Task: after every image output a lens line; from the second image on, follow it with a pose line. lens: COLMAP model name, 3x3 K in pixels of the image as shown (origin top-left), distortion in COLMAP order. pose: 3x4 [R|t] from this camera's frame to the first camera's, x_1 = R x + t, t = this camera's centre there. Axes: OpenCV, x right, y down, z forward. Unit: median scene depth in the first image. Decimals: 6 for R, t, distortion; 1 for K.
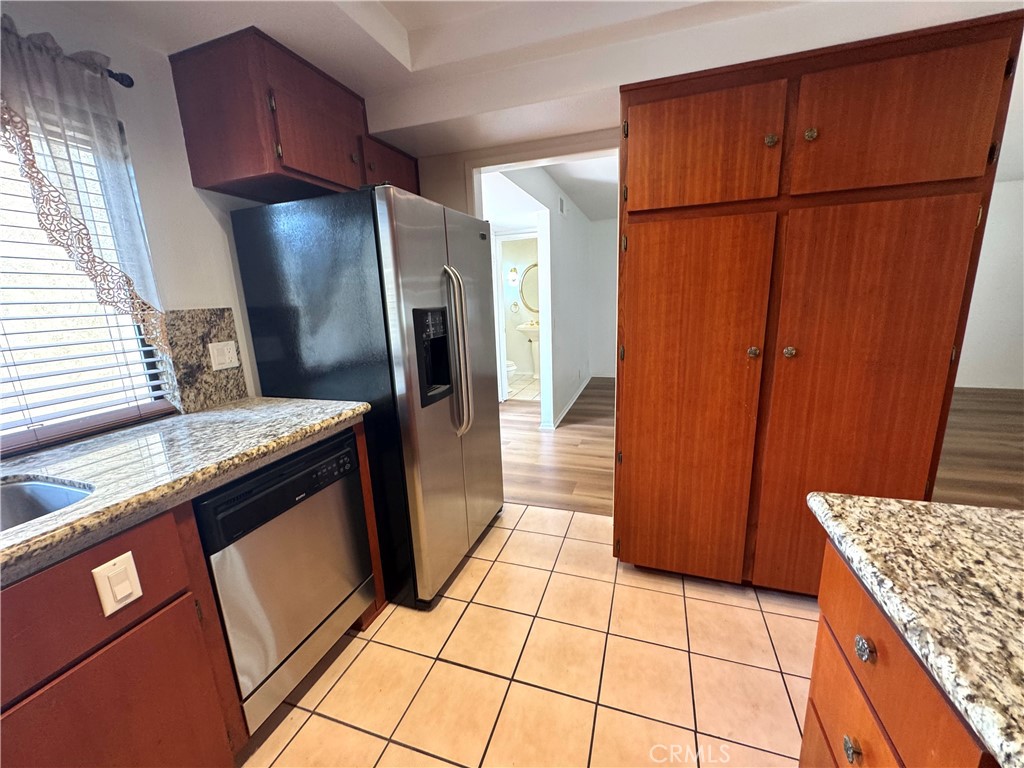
lens RADIAL K [[409.7, 0, 510.1], [0, 409.7, 384.9], [0, 0, 1]] dist [-0.003425, 0.000688]
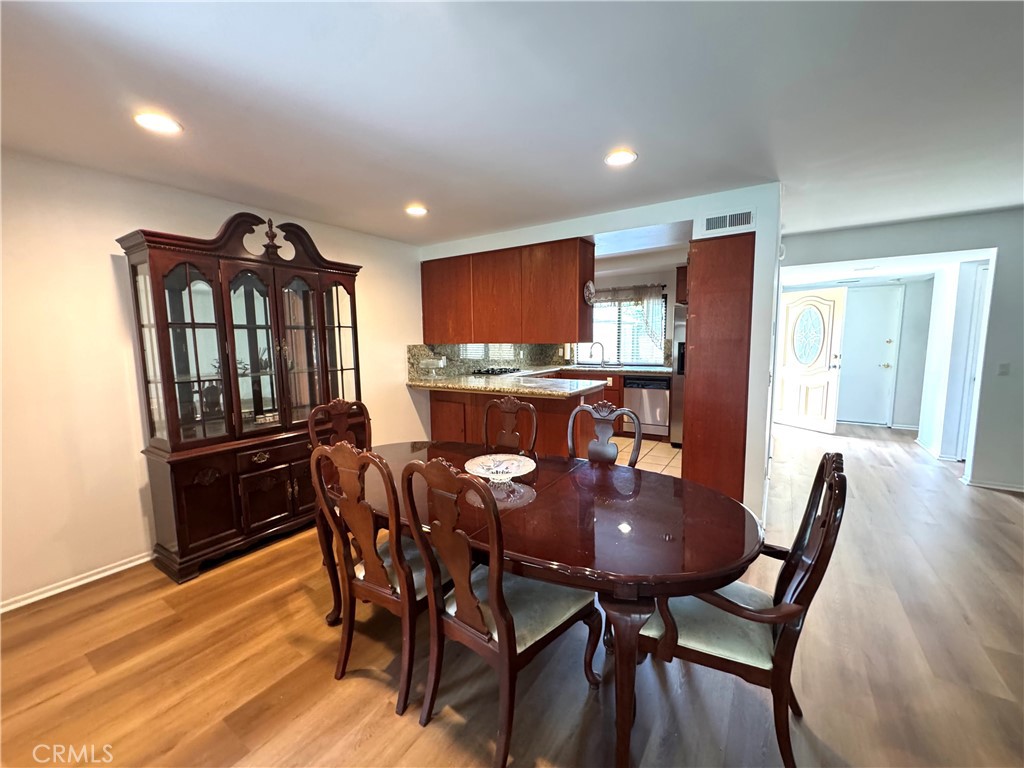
lens RADIAL K [[409.7, 0, 516.5], [0, 409.7, 385.6], [0, 0, 1]] dist [-0.003425, 0.000688]
pose [[-0.232429, 0.155431, -0.960114, 5.469042], [-0.184464, 0.962187, 0.200423, -0.466130], [0.954961, 0.223690, -0.194968, 0.862028]]
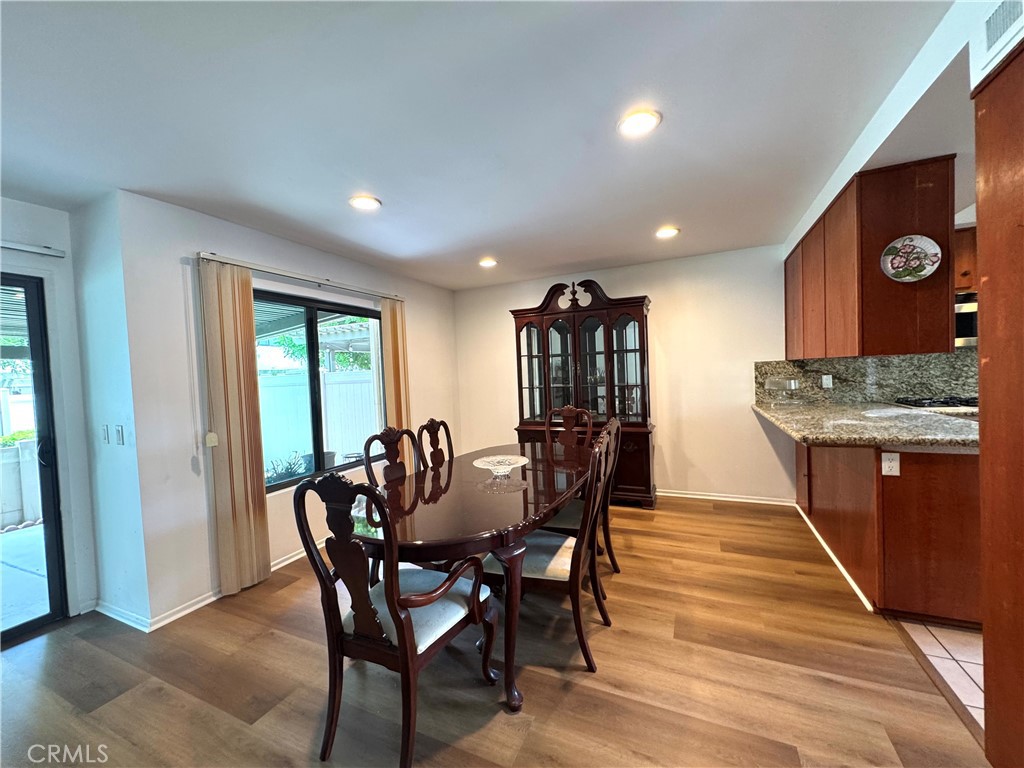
lens RADIAL K [[409.7, 0, 511.3], [0, 409.7, 382.4], [0, 0, 1]] dist [-0.003425, 0.000688]
pose [[-0.991861, 0.081265, 0.098024, 3.107975], [0.102323, 0.966890, 0.233782, -0.764163], [-0.075780, 0.241909, -0.967335, 2.937859]]
